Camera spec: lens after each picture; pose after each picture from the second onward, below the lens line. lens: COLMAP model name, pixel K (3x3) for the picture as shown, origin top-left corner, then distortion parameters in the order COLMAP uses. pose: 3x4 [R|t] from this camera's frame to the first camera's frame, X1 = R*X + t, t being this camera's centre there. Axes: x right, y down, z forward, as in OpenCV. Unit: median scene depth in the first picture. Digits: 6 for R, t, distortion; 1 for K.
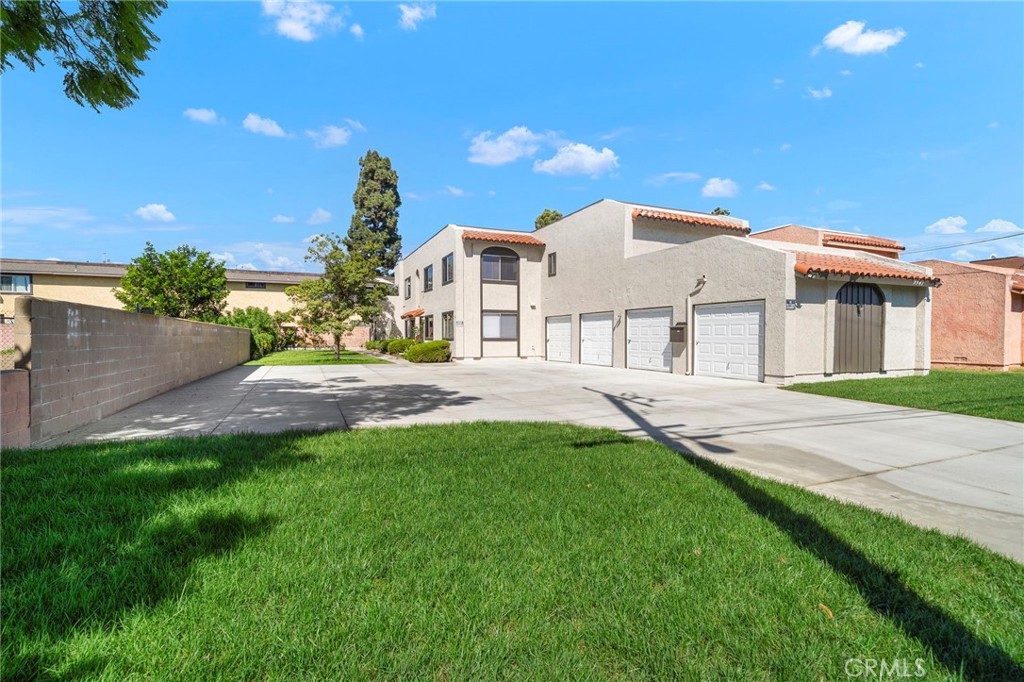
lens RADIAL K [[492.1, 0, 516.3], [0, 492.1, 349.5], [0, 0, 1]] dist [0.000349, 0.000404]
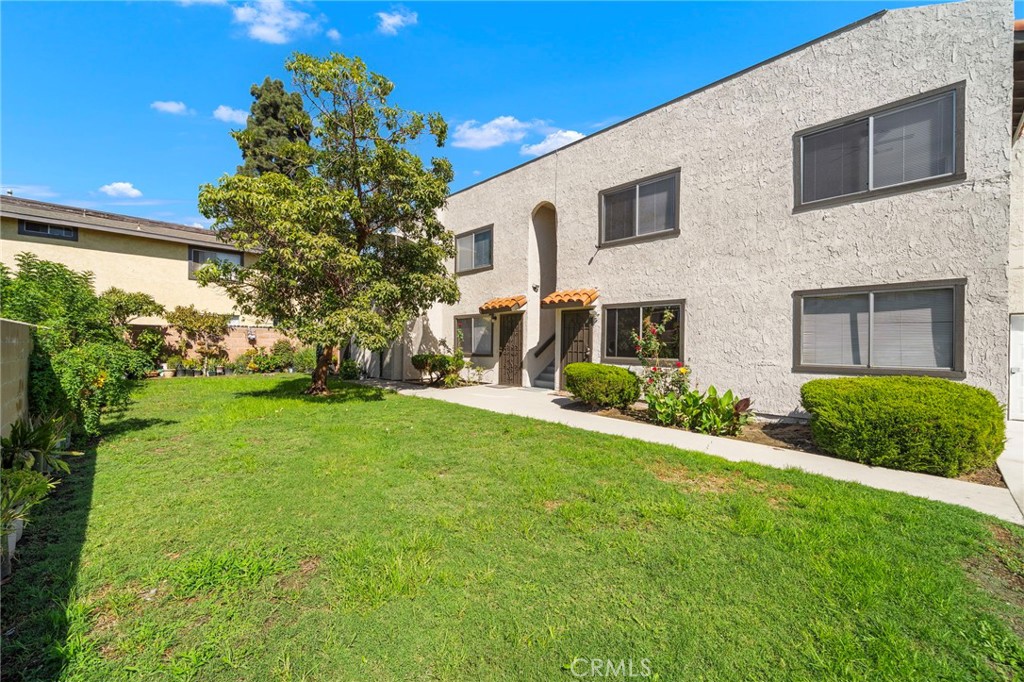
lens RADIAL K [[406.5, 0, 513.0], [0, 406.5, 347.7], [0, 0, 1]] dist [-0.011605, -0.000225]
pose [[0.927273, 0.006982, 0.374320, -0.451801], [-0.000417, 0.999845, -0.017618, -0.030915], [-0.374385, 0.016180, 0.927132, 0.836180]]
